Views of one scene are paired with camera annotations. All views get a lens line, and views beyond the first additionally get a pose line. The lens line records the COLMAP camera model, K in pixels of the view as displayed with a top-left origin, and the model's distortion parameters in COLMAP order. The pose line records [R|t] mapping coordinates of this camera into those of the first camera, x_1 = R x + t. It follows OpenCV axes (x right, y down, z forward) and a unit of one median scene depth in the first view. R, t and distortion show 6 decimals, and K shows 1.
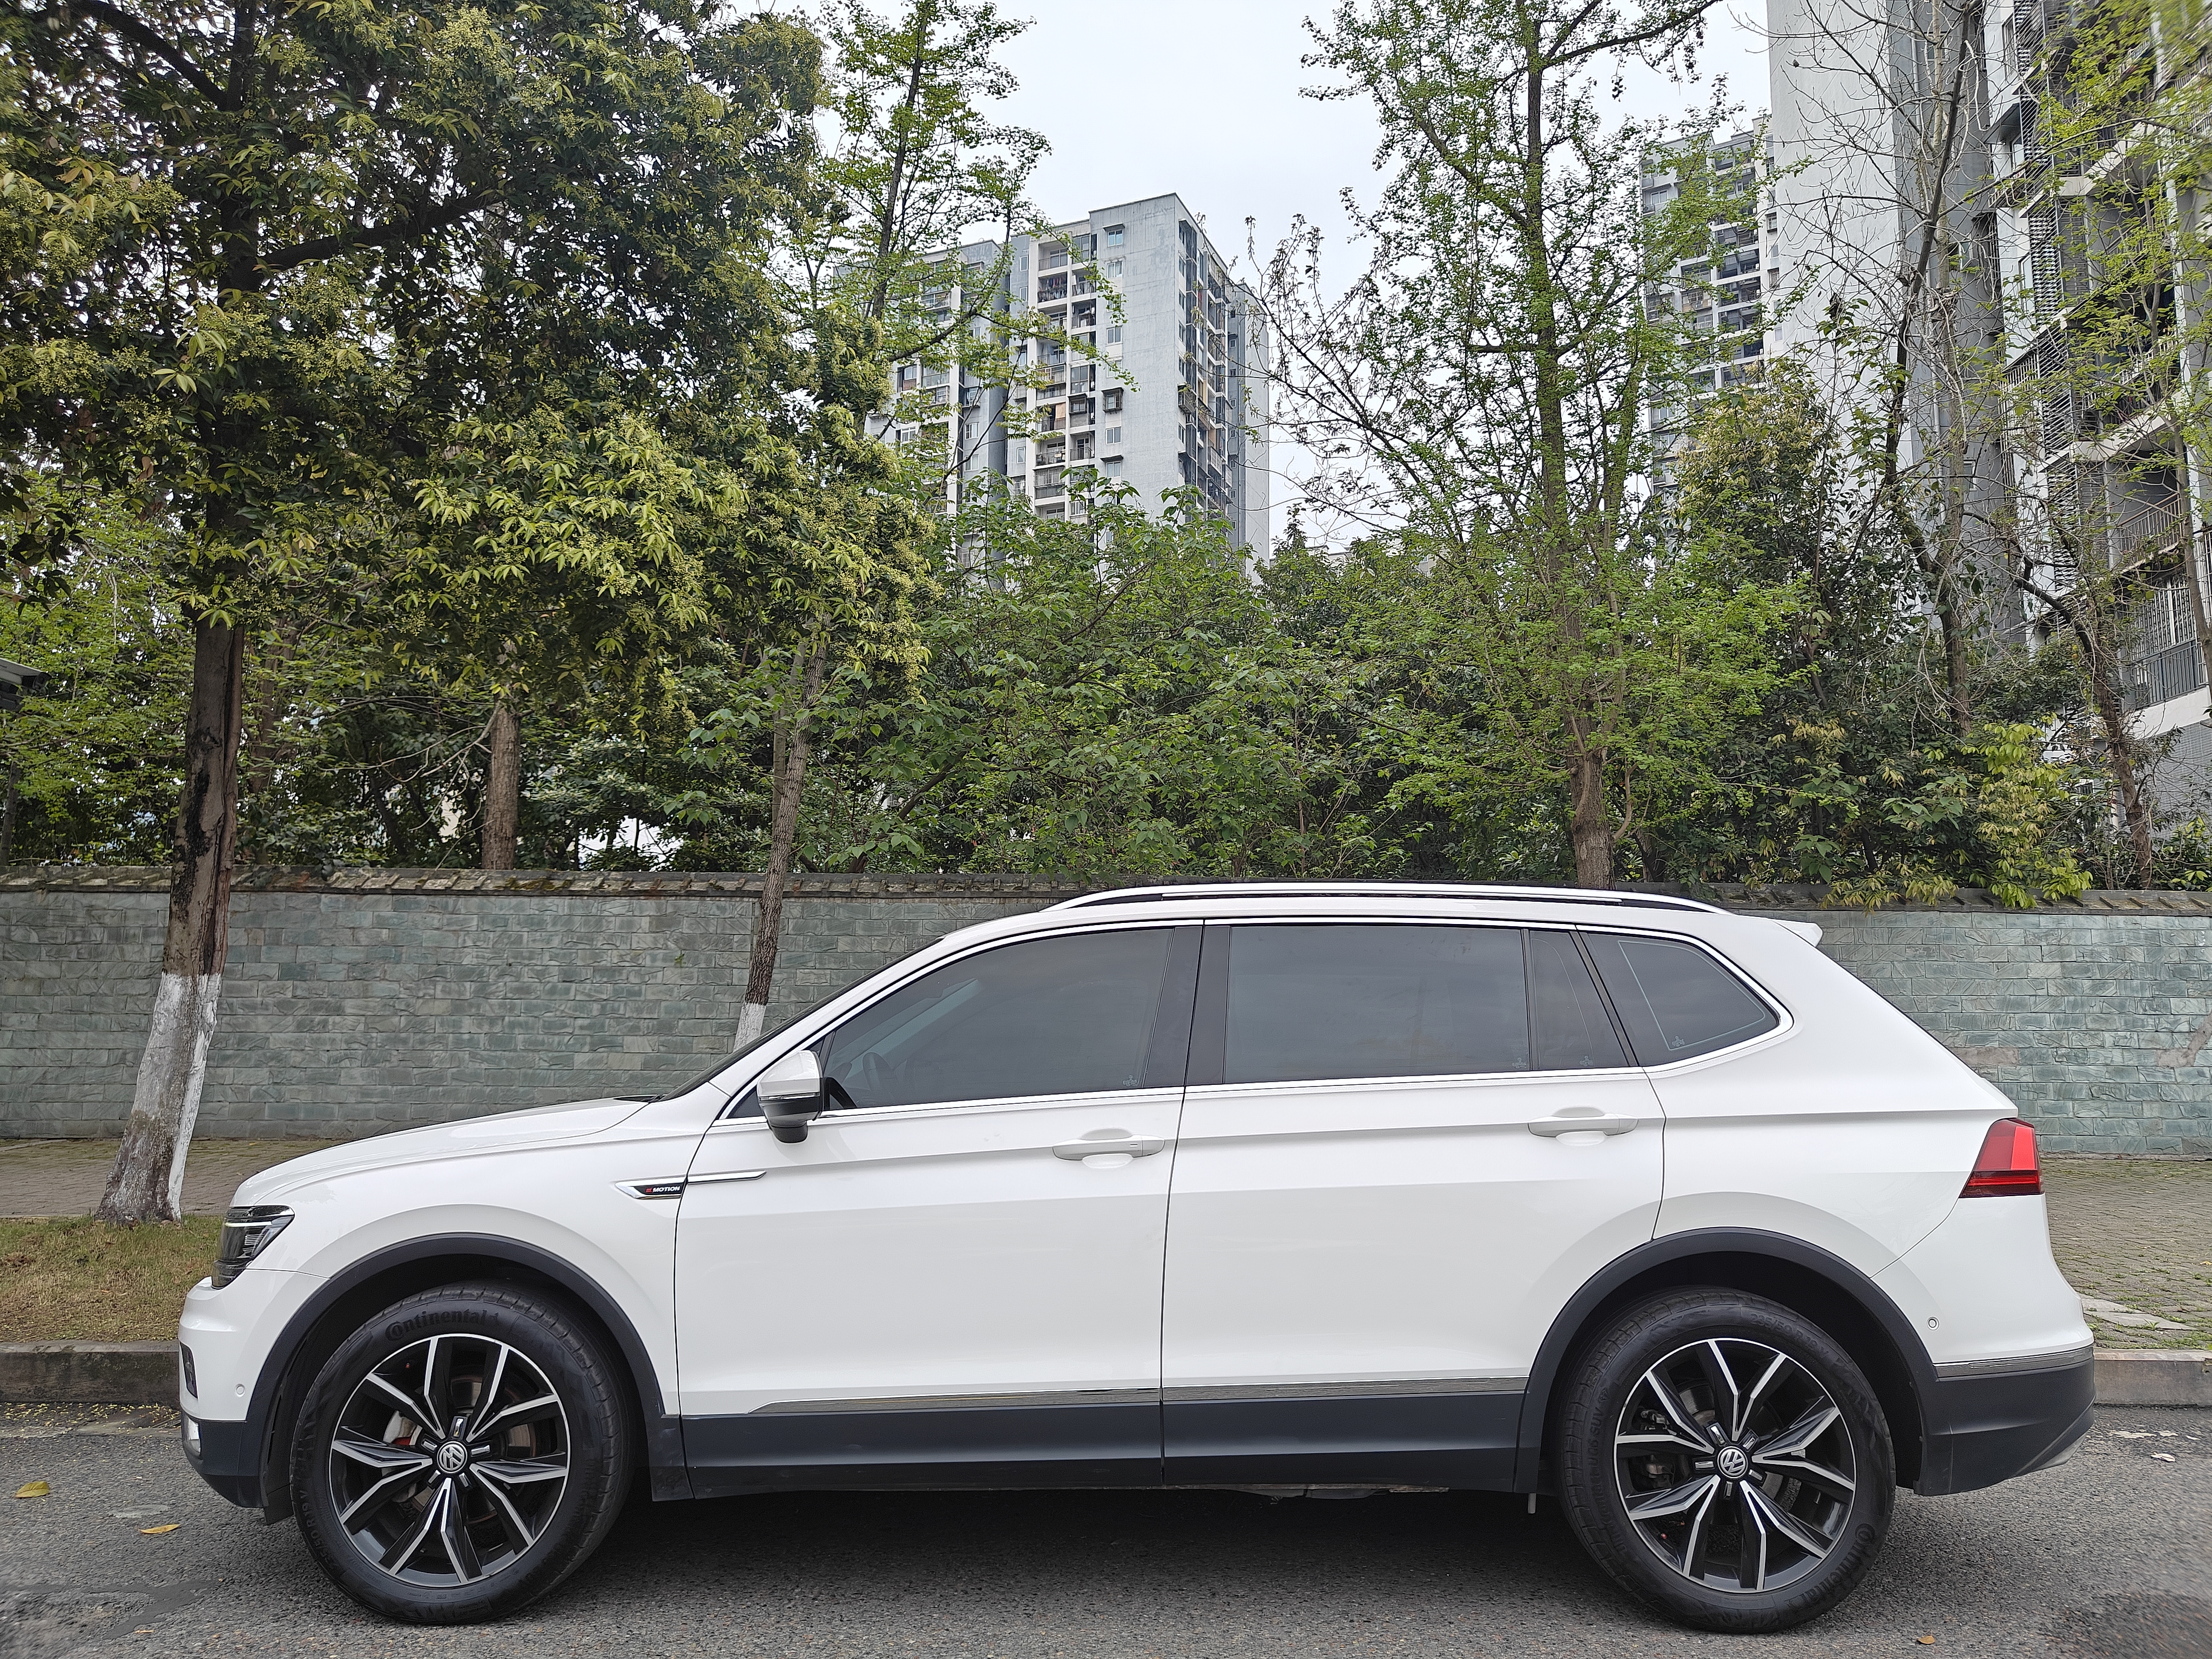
lens RADIAL K [[1533.4, 0, 1106.0], [0, 1533.4, 829.5], [0, 0, 1]] dist [0.011011, -0.002768]
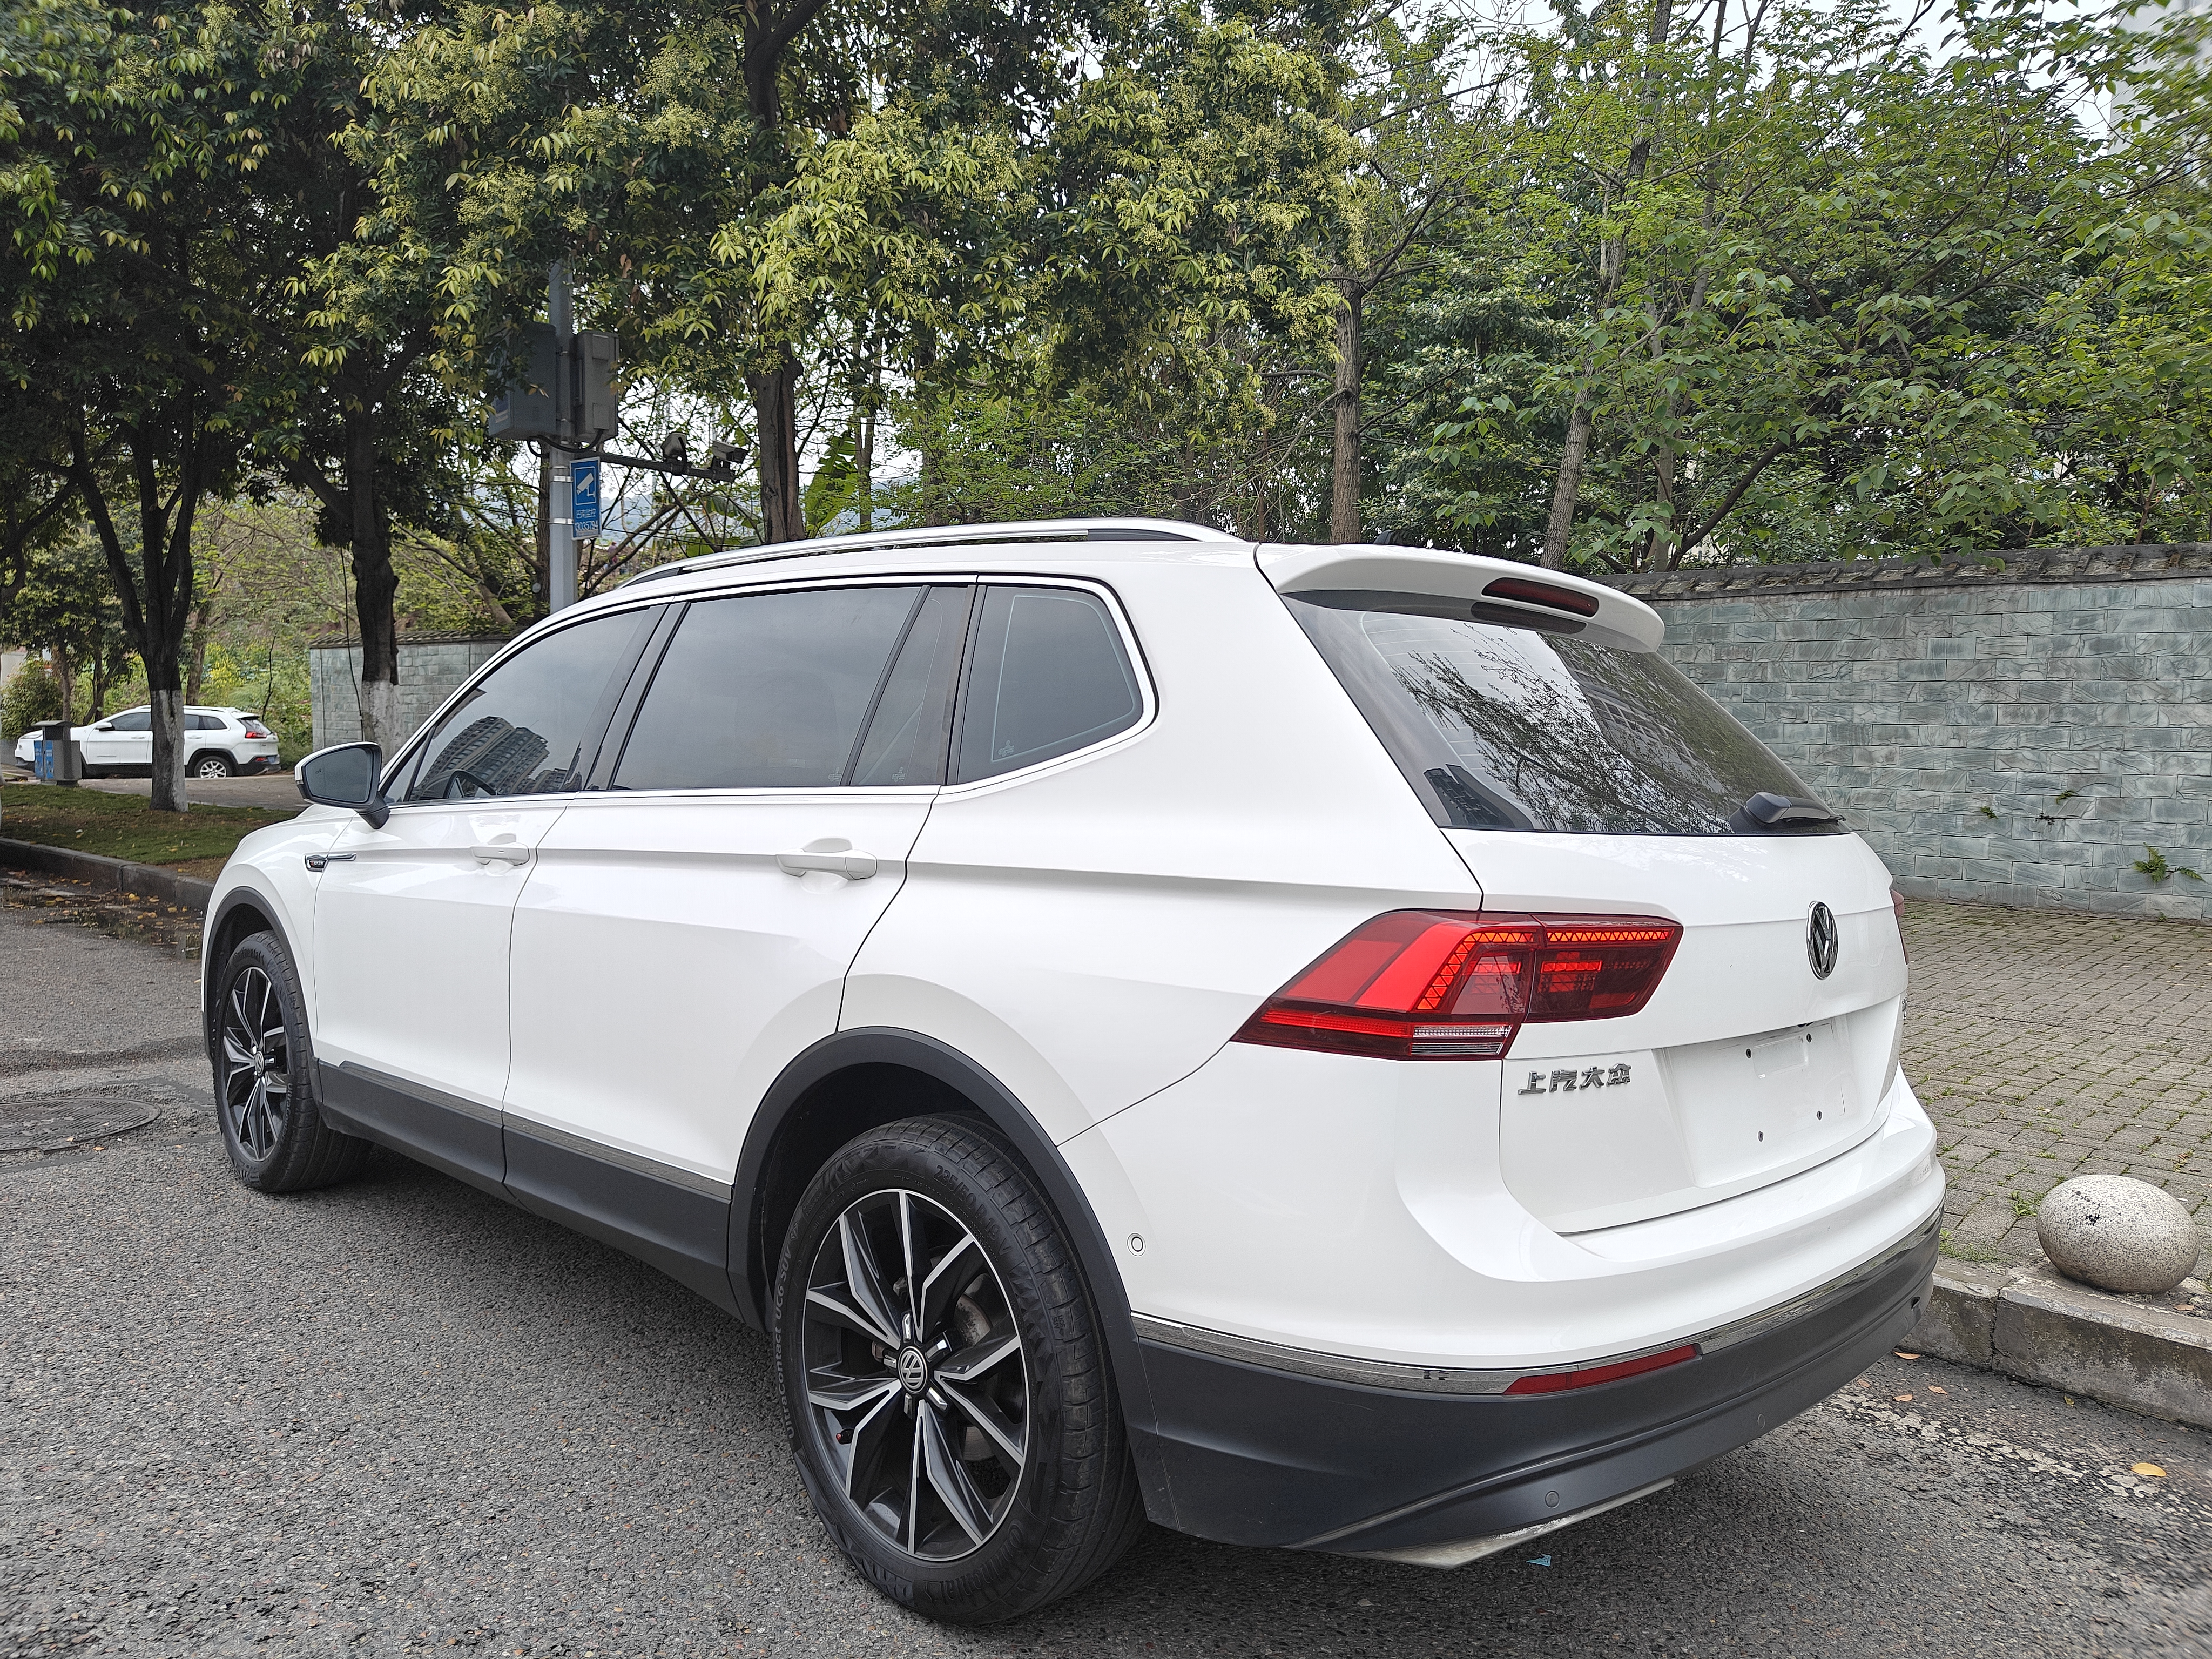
lens RADIAL K [[1533.4, 0, 1106.0], [0, 1533.4, 829.5], [0, 0, 1]] dist [0.011011, -0.002768]
pose [[0.716969, 0.050064, -0.695305, 0.890099], [0.073644, 0.986397, 0.146963, 0.085076], [0.693204, -0.156573, 0.703529, 0.605402]]
